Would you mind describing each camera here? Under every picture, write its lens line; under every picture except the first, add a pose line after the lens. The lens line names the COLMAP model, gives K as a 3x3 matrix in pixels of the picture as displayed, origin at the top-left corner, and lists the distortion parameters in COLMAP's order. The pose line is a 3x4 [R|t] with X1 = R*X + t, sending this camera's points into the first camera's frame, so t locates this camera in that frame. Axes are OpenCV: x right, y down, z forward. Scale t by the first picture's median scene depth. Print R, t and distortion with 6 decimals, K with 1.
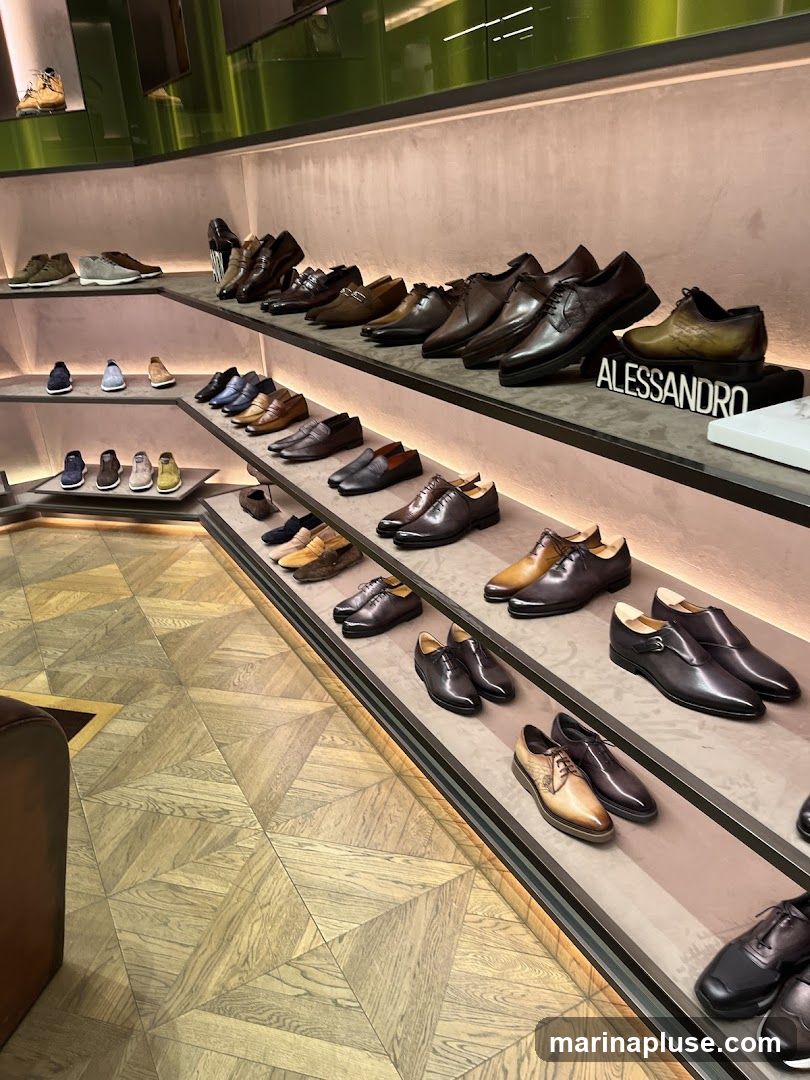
lens RADIAL K [[815.6, 0, 405.0], [0, 815.6, 540.0], [0, 0, 1]] dist [0.005369, 0.001437]
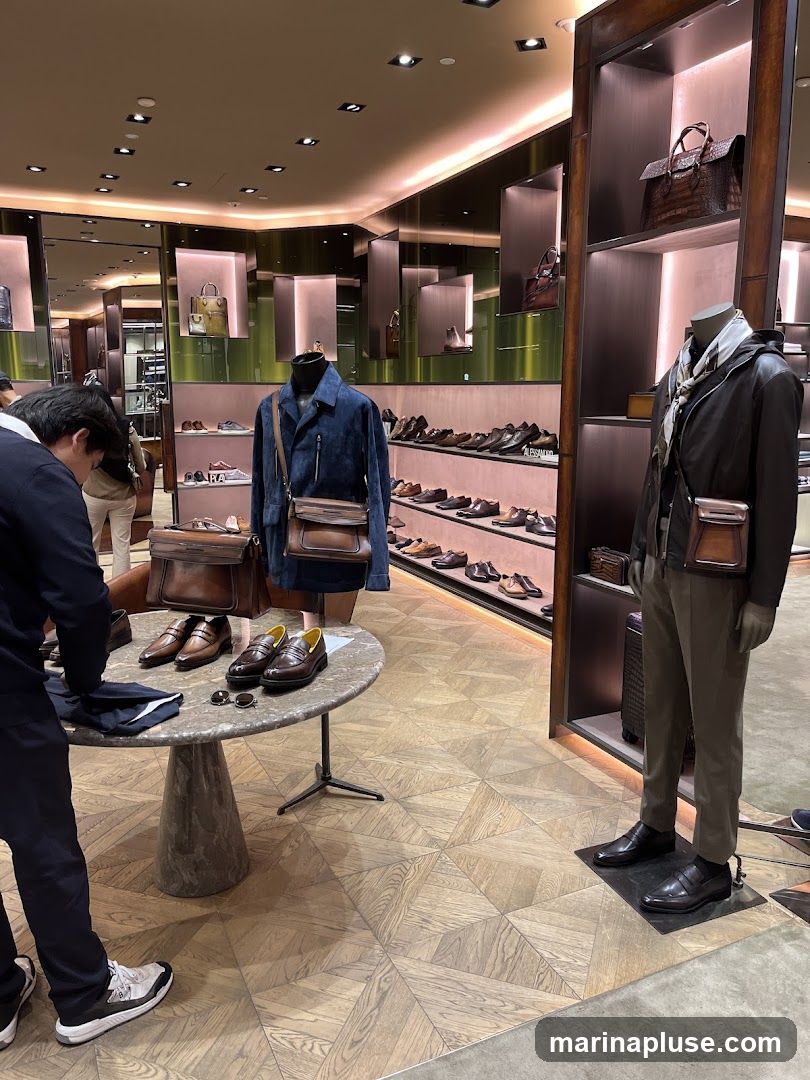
lens RADIAL K [[815.6, 0, 405.0], [0, 815.6, 540.0], [0, 0, 1]] dist [0.005369, 0.001437]
pose [[0.995838, 0.075516, -0.051027, -0.061727], [-0.085372, 0.968916, -0.232193, 0.776678], [0.031906, 0.235583, 0.971330, -1.798347]]
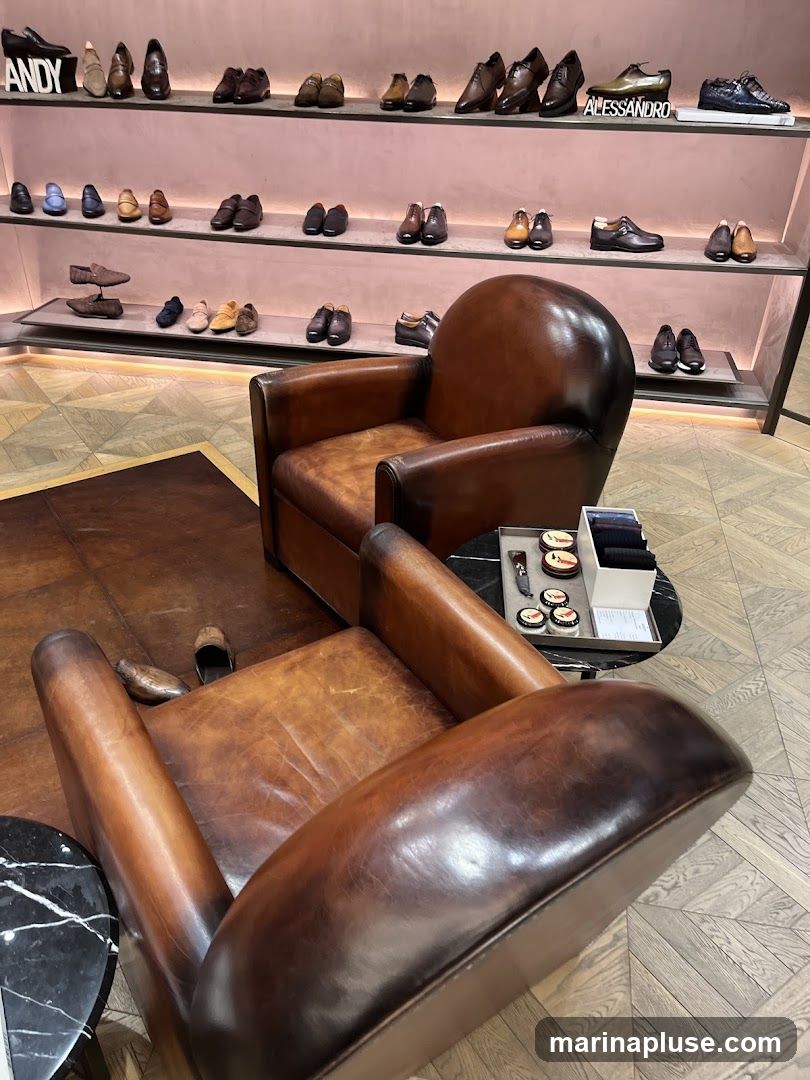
lens RADIAL K [[815.6, 0, 405.0], [0, 815.6, 540.0], [0, 0, 1]] dist [0.005369, 0.001437]
pose [[0.628958, -0.343044, 0.697662, -1.405041], [0.257404, 0.938658, 0.229488, 0.179865], [-0.733591, 0.035243, 0.678677, -0.062793]]
